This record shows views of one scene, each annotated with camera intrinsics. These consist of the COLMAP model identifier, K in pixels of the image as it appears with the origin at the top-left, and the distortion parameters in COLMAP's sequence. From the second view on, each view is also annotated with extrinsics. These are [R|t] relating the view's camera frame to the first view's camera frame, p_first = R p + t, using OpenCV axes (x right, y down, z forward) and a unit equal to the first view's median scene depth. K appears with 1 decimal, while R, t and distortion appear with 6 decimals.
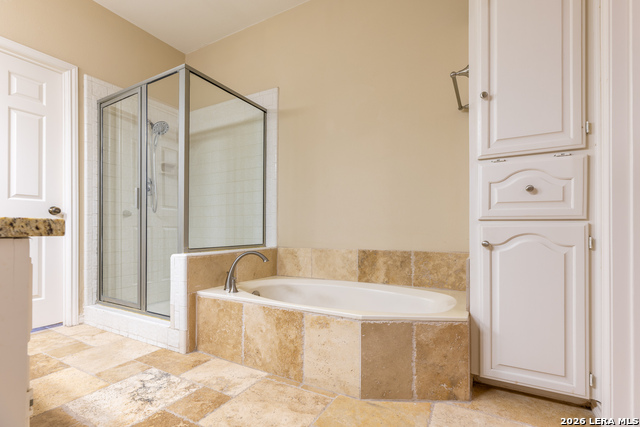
lens RADIAL K [[297.4, 0, 331.7], [0, 297.4, 229.1], [0, 0, 1]] dist [0.005695, 0.000336]
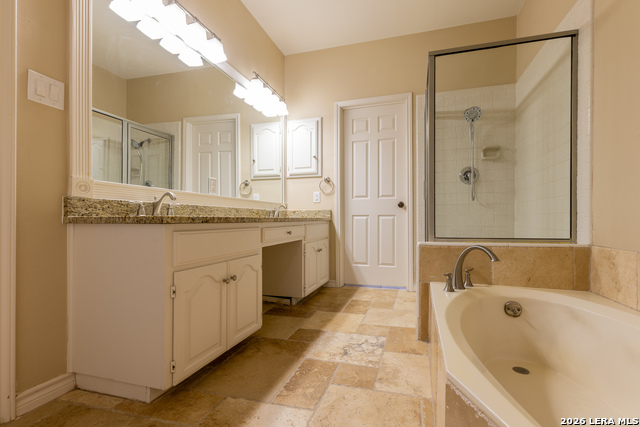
lens RADIAL K [[297.4, 0, 322.4], [0, 297.4, 218.0], [0, 0, 1]] dist [0.005695, 0.000336]
pose [[0.194554, -0.004530, -0.980881, 0.481499], [0.009829, 0.999948, -0.002668, 0.000576], [0.980843, -0.009122, 0.194588, 0.520971]]
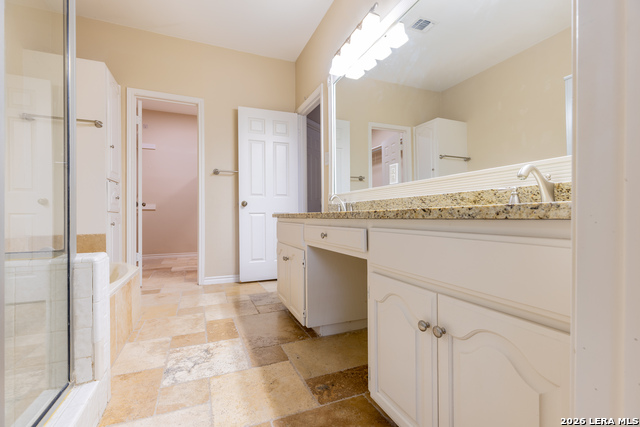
lens RADIAL K [[297.4, 0, 323.4], [0, 297.4, 214.6], [0, 0, 1]] dist [0.005695, 0.000336]
pose [[-0.782662, 0.010847, 0.622352, -1.416540], [0.007744, 0.999940, -0.007688, 0.005487], [-0.622398, -0.001198, -0.782700, 1.326624]]
